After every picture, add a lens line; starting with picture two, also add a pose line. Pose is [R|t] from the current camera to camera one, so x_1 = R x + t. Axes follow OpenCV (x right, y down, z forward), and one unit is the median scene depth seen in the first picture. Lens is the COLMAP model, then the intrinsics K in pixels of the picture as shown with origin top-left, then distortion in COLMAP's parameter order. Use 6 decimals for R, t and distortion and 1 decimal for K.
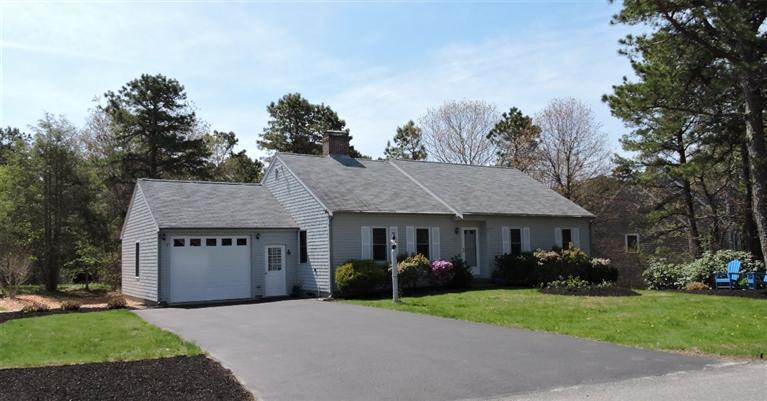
lens RADIAL K [[600.1, 0, 376.9], [0, 600.1, 206.8], [0, 0, 1]] dist [-0.000469, 0.005699]
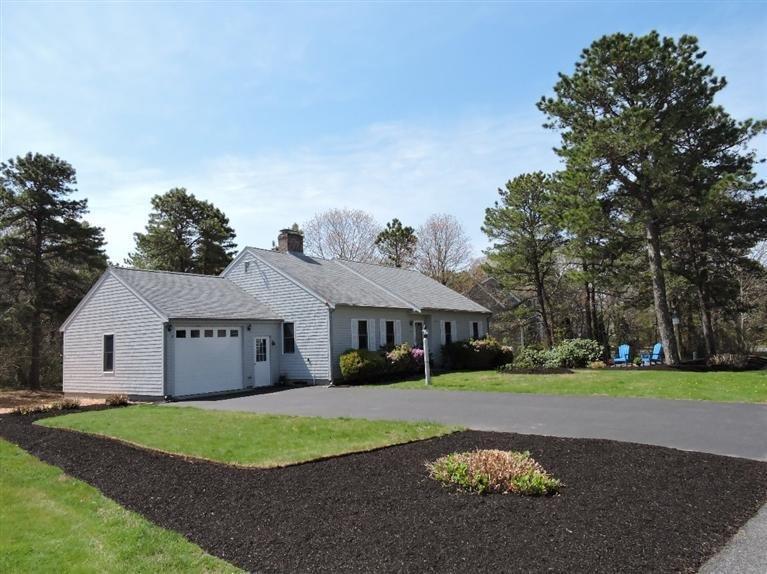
lens RADIAL K [[548.0, 0, 379.5], [0, 548.0, 288.0], [0, 0, 1]] dist [0.002958, 0.000594]
pose [[0.925446, 0.027191, 0.377902, -0.293105], [-0.015350, 0.999293, -0.034312, 0.008681], [-0.378568, 0.025953, 0.925209, 0.044535]]
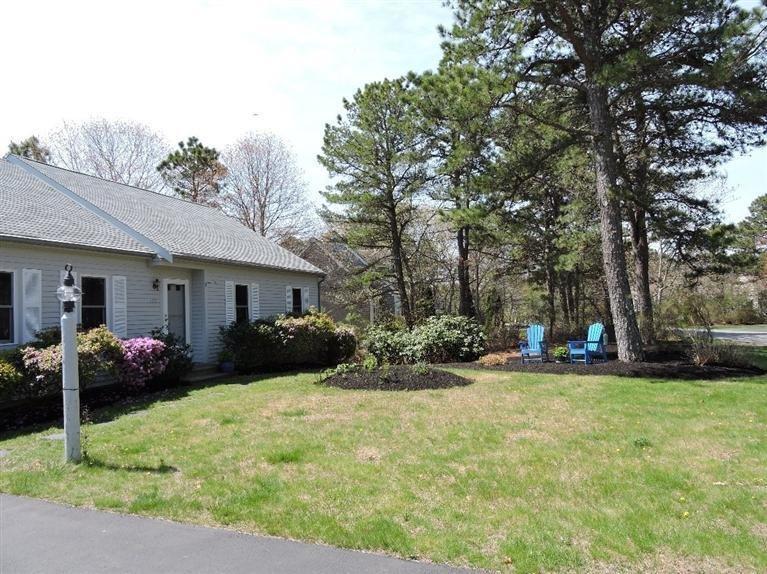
lens RADIAL K [[548.0, 0, 382.8], [0, 548.0, 287.4], [0, 0, 1]] dist [0.002958, 0.000594]
pose [[0.790212, 0.022625, 0.612416, -0.015805], [-0.029846, 0.999553, 0.001584, 0.032276], [-0.612106, -0.019530, 0.790534, 0.408737]]
